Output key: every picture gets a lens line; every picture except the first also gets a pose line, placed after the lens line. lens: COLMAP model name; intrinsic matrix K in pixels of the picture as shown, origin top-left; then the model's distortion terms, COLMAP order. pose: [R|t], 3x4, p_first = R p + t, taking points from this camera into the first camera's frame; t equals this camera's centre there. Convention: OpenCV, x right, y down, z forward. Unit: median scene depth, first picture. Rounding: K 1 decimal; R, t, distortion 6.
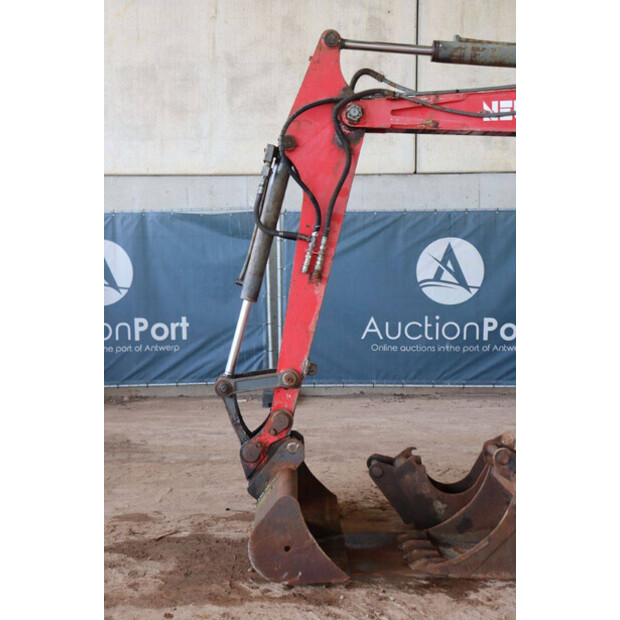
lens RADIAL K [[959.4, 0, 306.7], [0, 959.4, 316.2], [0, 0, 1]] dist [0.126876, 0.000000]
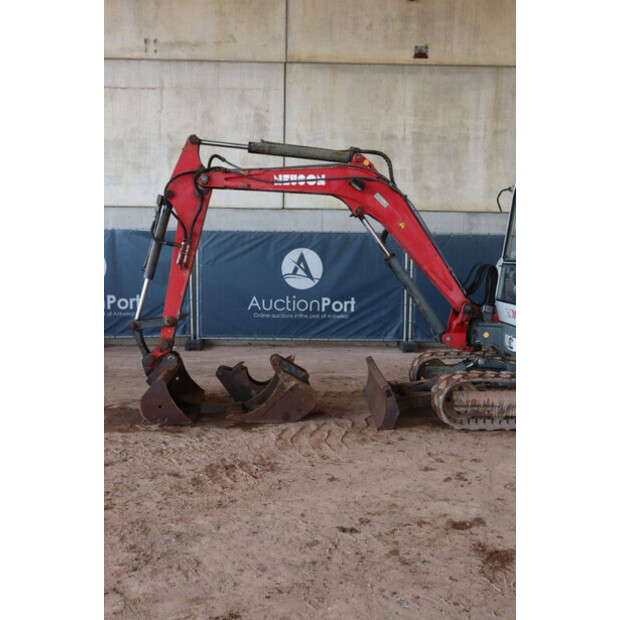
lens RADIAL K [[701.7, 0, 308.3], [0, 701.7, 316.7], [0, 0, 1]] dist [-0.029094, 0.000000]
pose [[0.998188, 0.012197, 0.058921, 0.090060], [-0.013016, 0.999824, 0.013531, 0.018218], [-0.058746, -0.014273, 0.998171, -0.192381]]
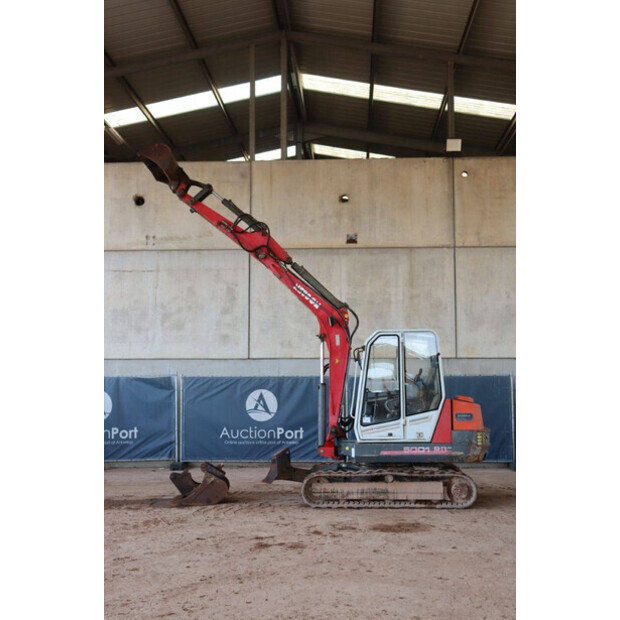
lens RADIAL K [[792.8, 0, 310.1], [0, 792.8, 309.3], [0, 0, 1]] dist [0.011034, 0.000000]
pose [[0.999862, 0.000160, -0.016585, 0.283318], [-0.003010, 0.985090, -0.172011, 0.044420], [0.016310, 0.172037, 0.984955, -0.742867]]
